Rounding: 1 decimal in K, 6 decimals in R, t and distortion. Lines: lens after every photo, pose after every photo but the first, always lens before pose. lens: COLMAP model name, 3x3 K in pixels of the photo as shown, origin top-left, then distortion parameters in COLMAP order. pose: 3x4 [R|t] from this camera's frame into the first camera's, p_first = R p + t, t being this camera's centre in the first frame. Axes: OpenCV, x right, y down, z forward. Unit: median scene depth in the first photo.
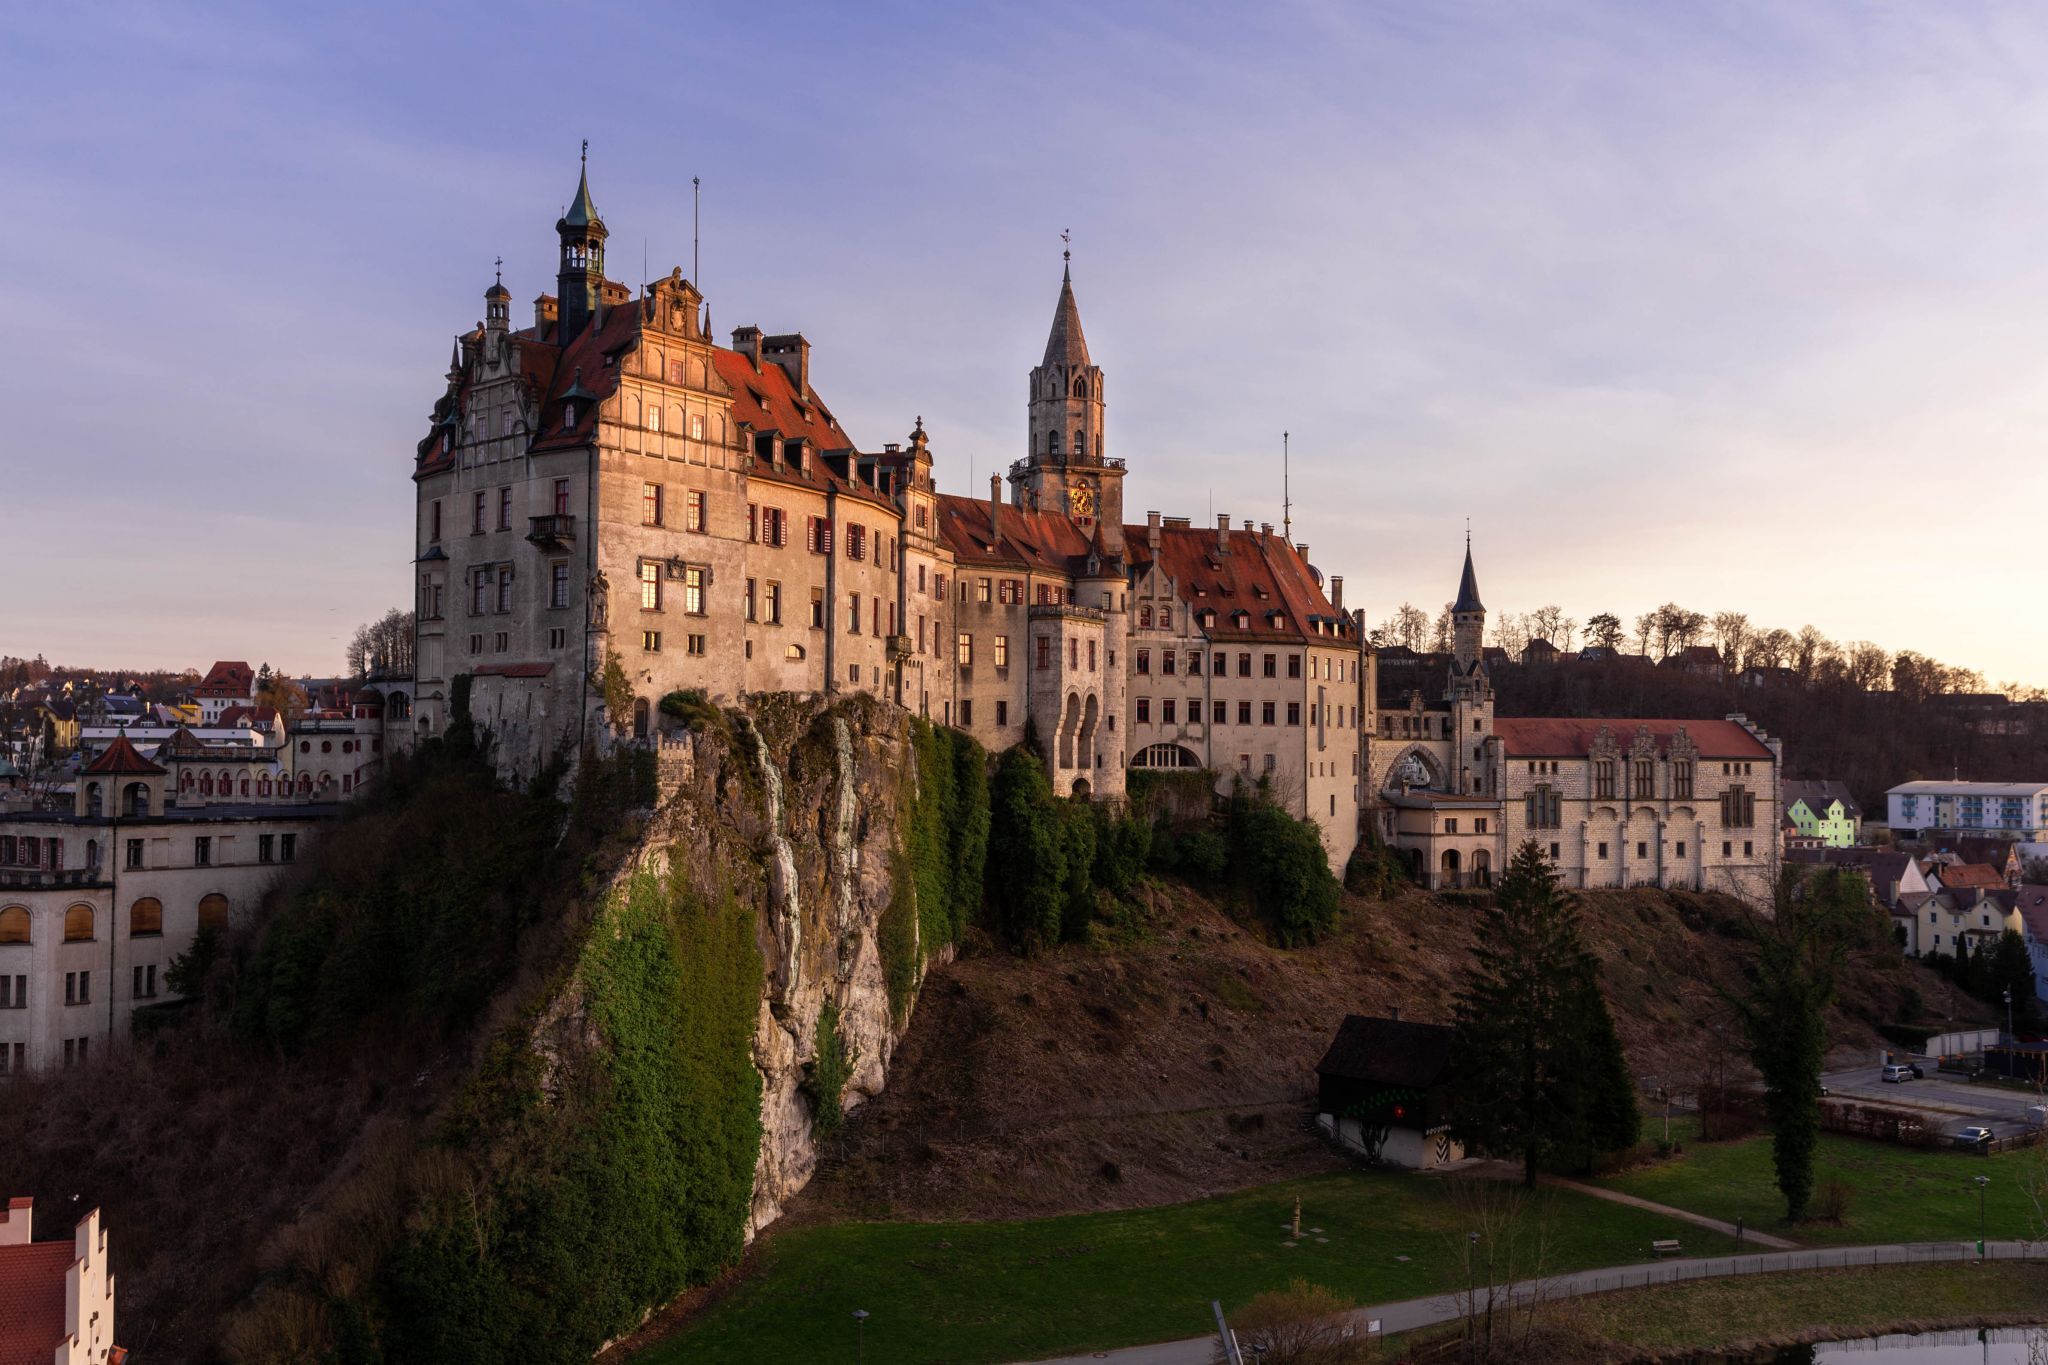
lens RADIAL K [[1898.0, 0, 971.5], [0, 1898.0, 711.7], [0, 0, 1]] dist [0.009283, 0.001583]
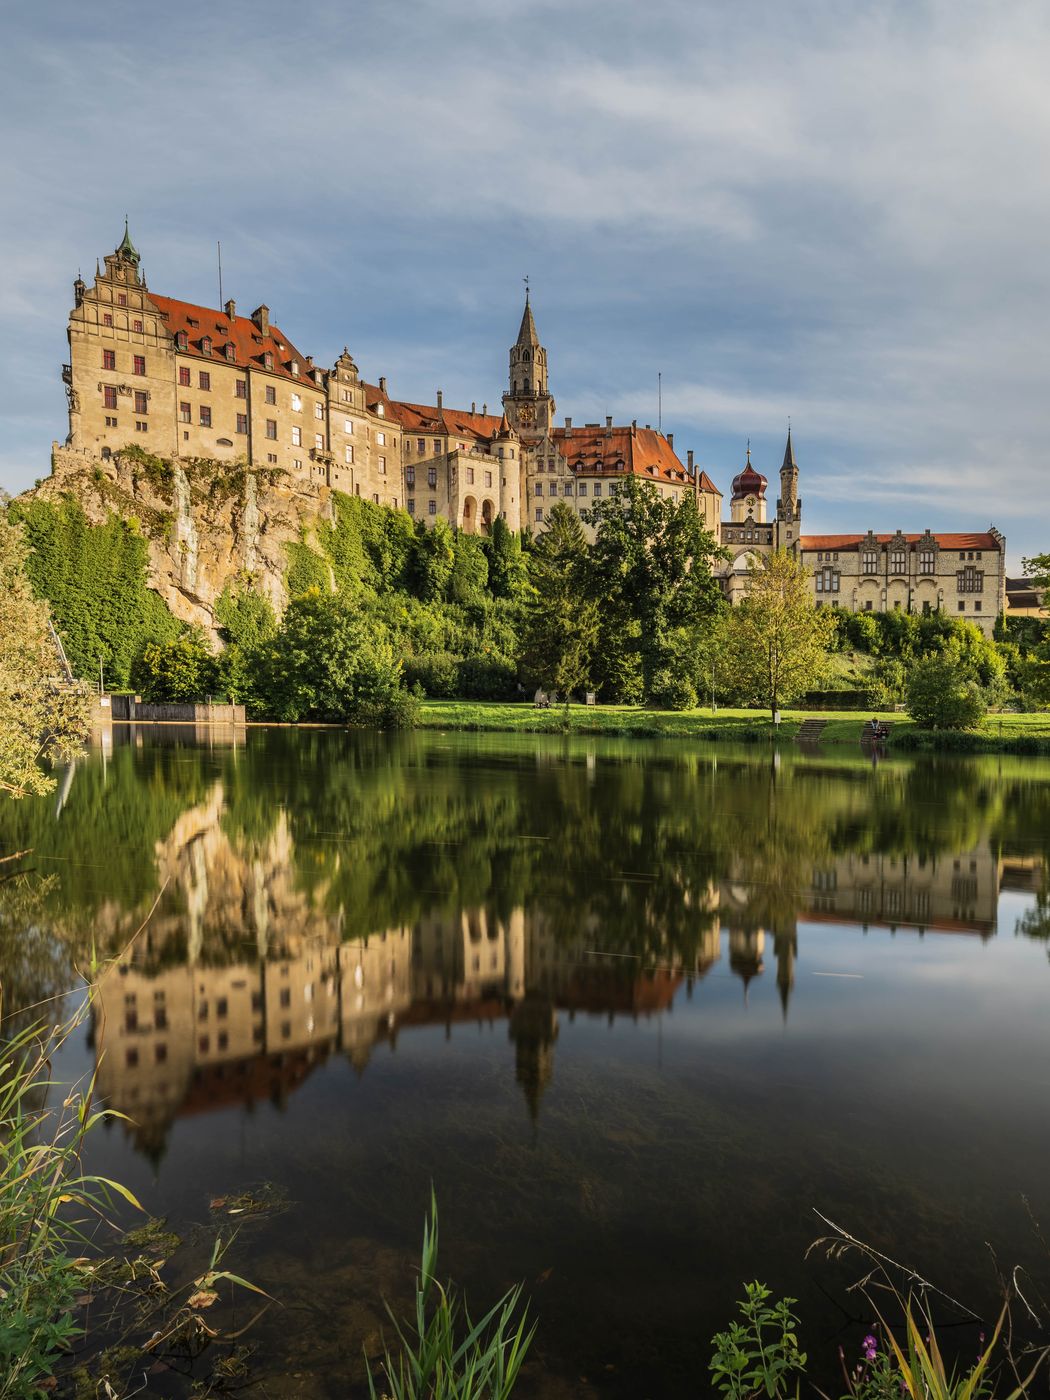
lens RADIAL K [[872.9, 0, 526.2], [0, 872.9, 766.0], [0, 0, 1]] dist [-0.002339, -0.000972]
pose [[0.879910, 0.048936, -0.472613, 0.508896], [-0.015508, 0.997110, 0.074372, 0.187735], [0.474886, -0.058111, 0.878126, 0.194332]]
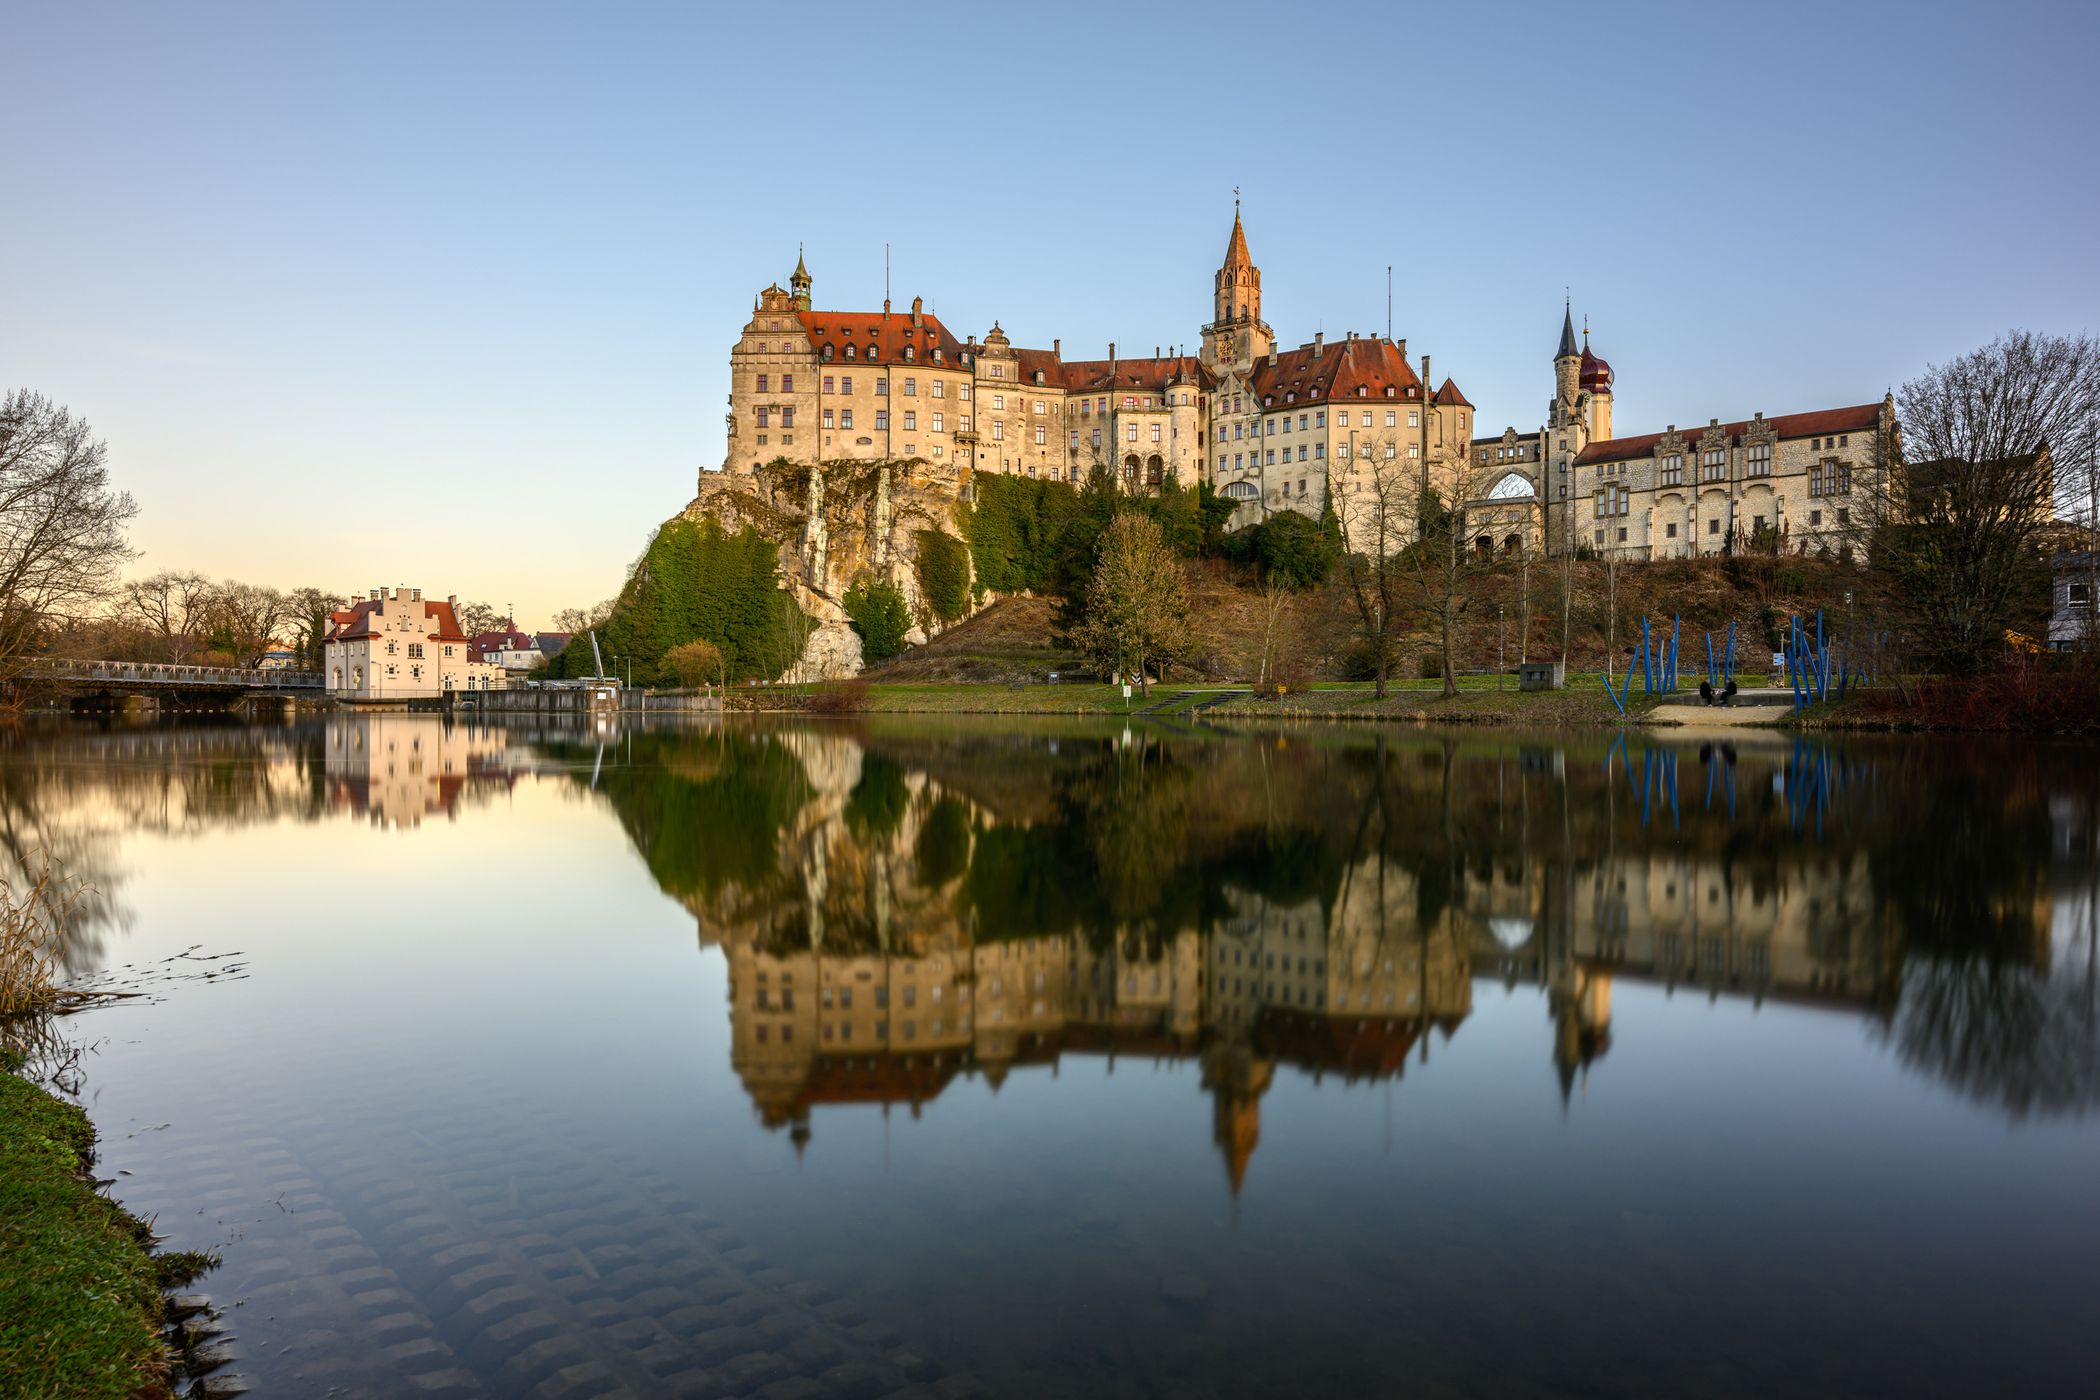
lens RADIAL K [[1153.7, 0, 1046.7], [0, 1153.7, 705.0], [0, 0, 1]] dist [0.002423, -0.001241]
pose [[0.547259, -0.001082, -0.836963, 0.840531], [0.017896, 0.999786, 0.010409, 0.194904], [0.836772, -0.020675, 0.547161, 0.315076]]
